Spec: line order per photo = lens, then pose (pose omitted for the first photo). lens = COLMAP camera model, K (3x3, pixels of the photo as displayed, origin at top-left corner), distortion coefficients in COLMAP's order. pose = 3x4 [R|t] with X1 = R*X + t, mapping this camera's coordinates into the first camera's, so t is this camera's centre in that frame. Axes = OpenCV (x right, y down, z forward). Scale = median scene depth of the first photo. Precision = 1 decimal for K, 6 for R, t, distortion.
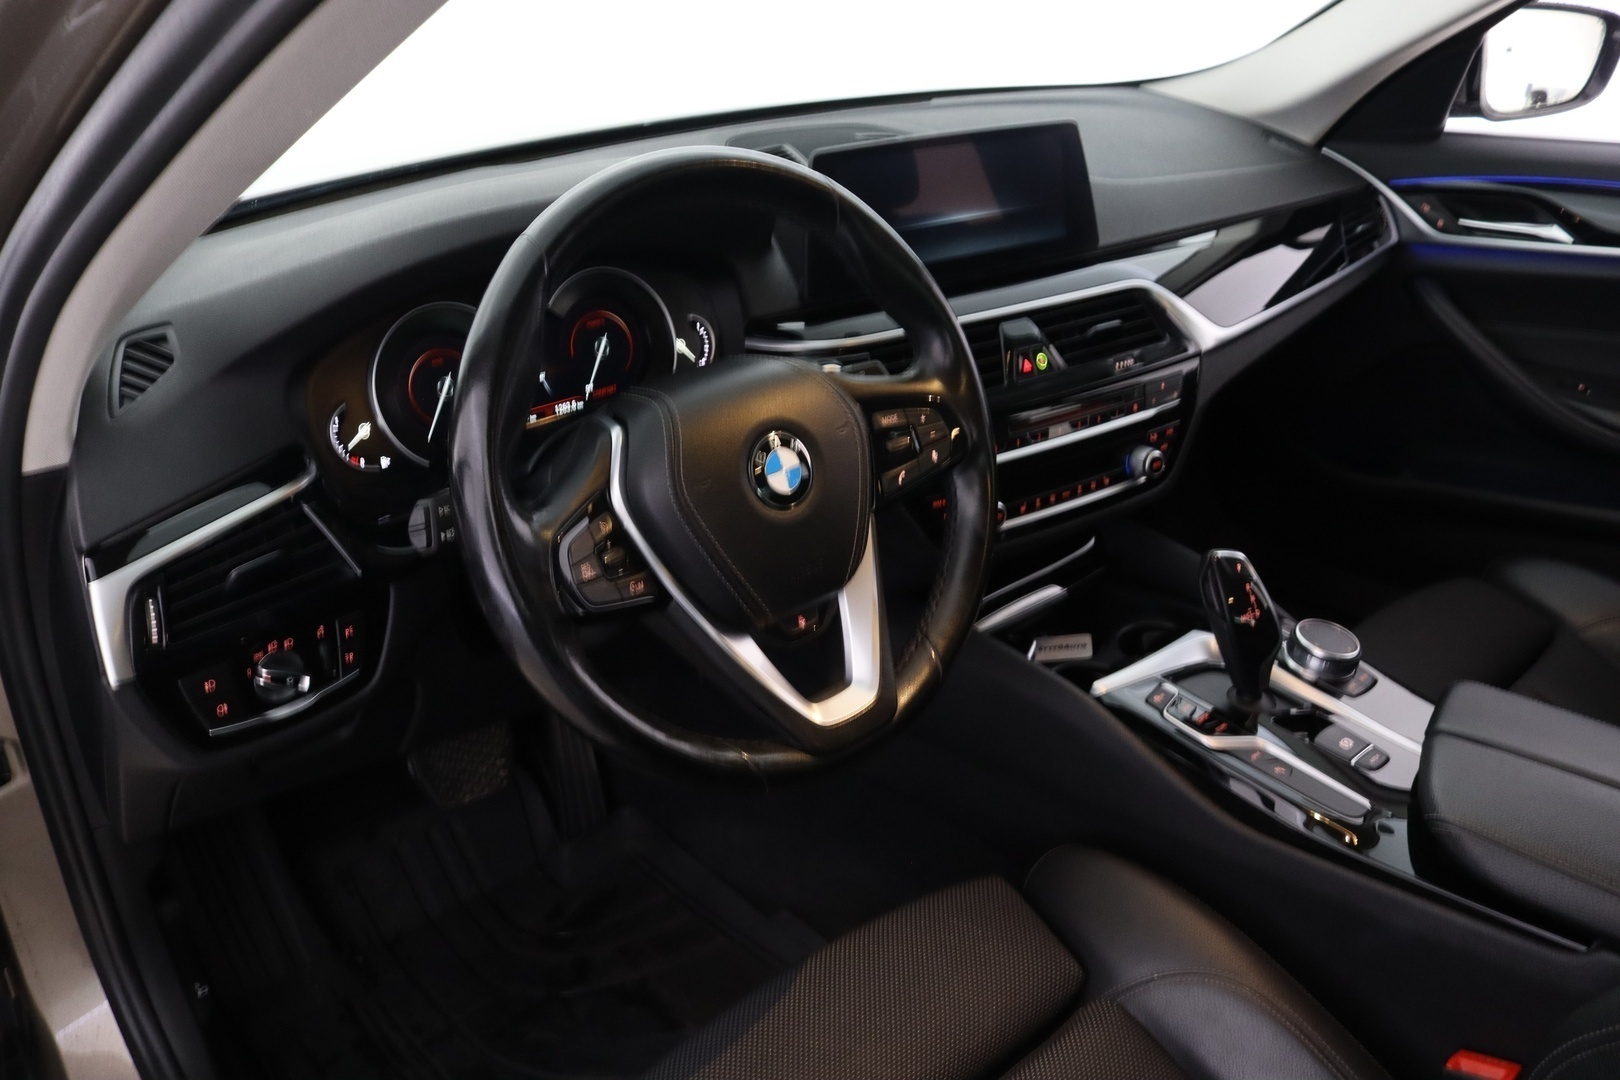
lens RADIAL K [[1377.4, 0, 778.9], [0, 1377.4, 521.2], [0, 0, 1]] dist [-0.147093, 0.130245]
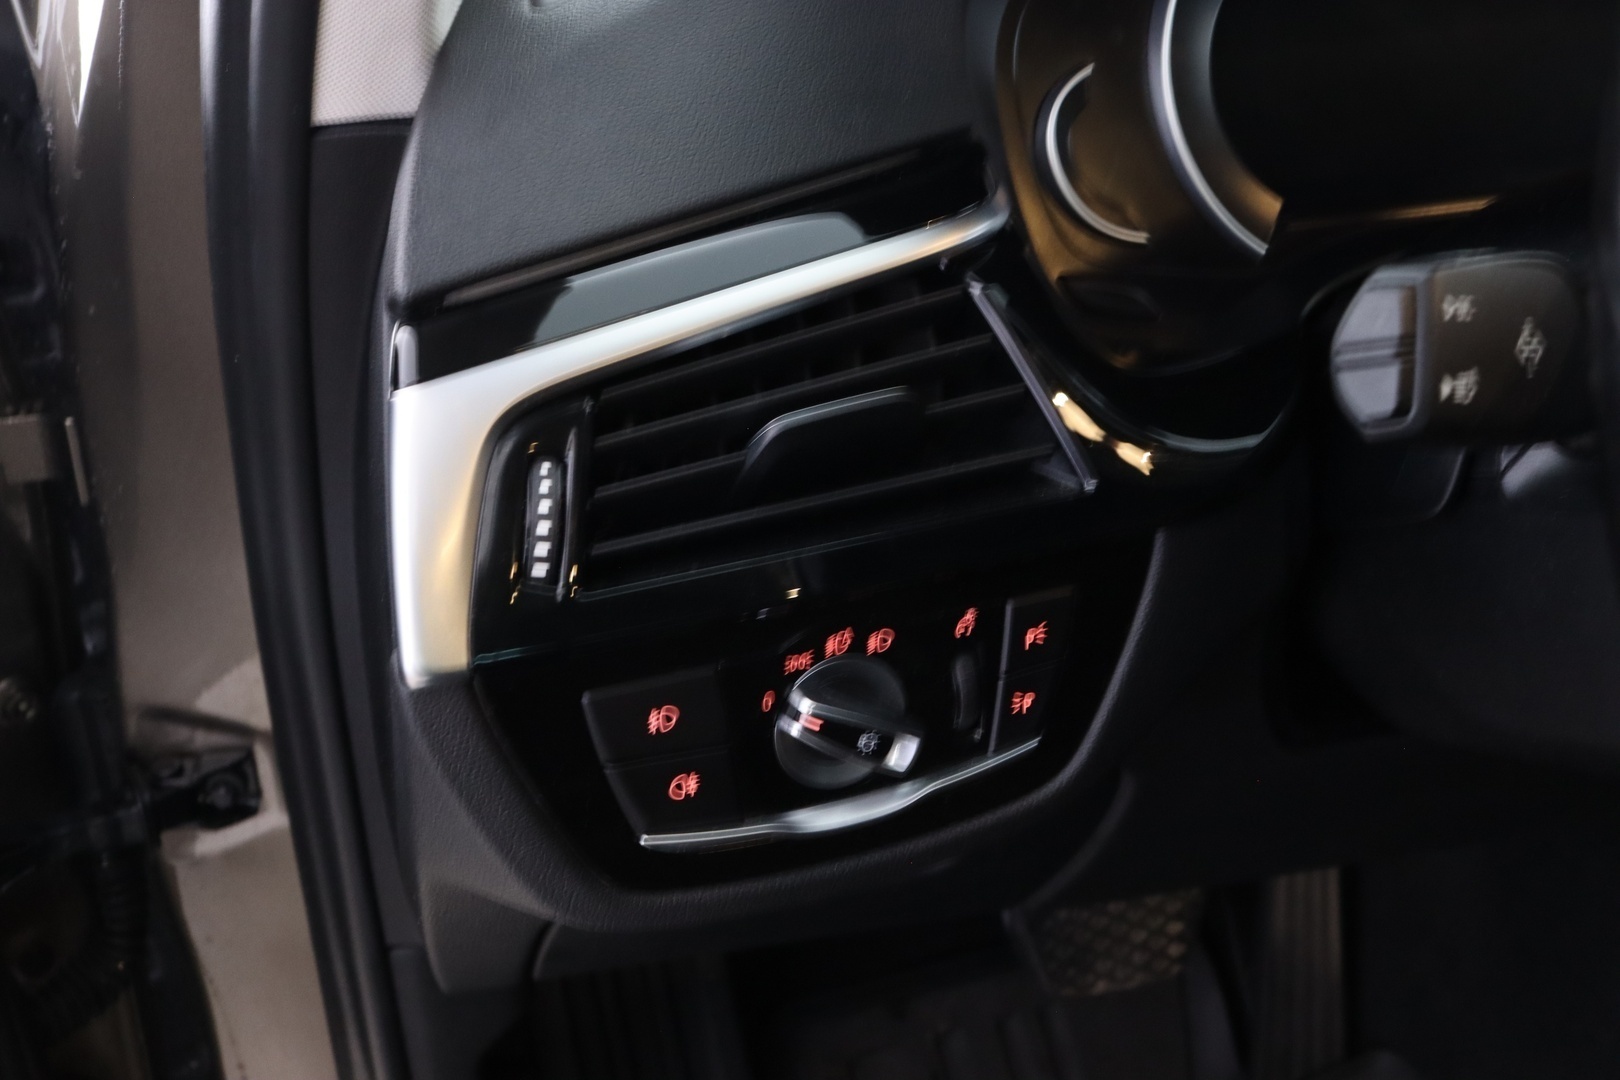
lens RADIAL K [[1861.6, 0, 836.6], [0, 1861.6, 496.3], [0, 0, 1]] dist [-0.154728, 0.036267]
pose [[0.939307, 0.147147, -0.309918, -0.214632], [-0.149959, 0.988580, 0.014871, 0.043823], [0.308568, 0.032506, 0.950647, 0.494665]]
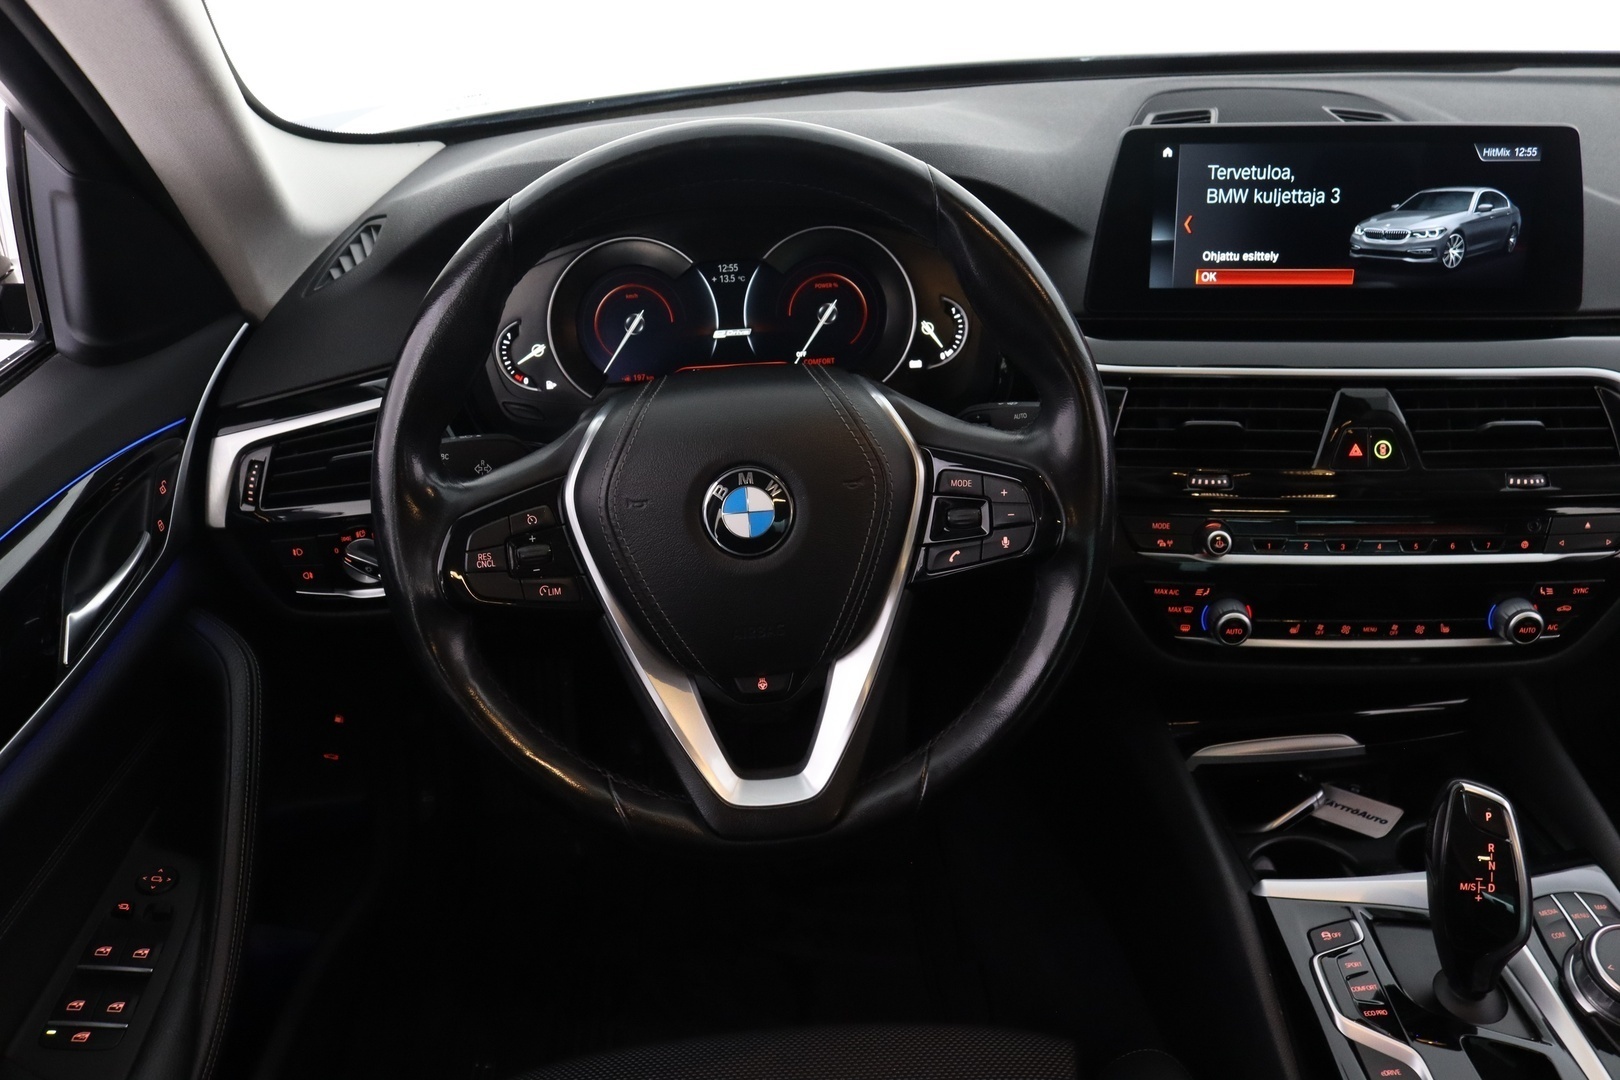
lens RADIAL K [[1377.4, 0, 778.9], [0, 1377.4, 521.2], [0, 0, 1]] dist [-0.147093, 0.130245]
pose [[0.791156, 0.284535, -0.541399, 0.456996], [-0.231982, 0.958653, 0.164827, -0.167035], [0.565913, -0.004809, 0.824451, 0.284685]]
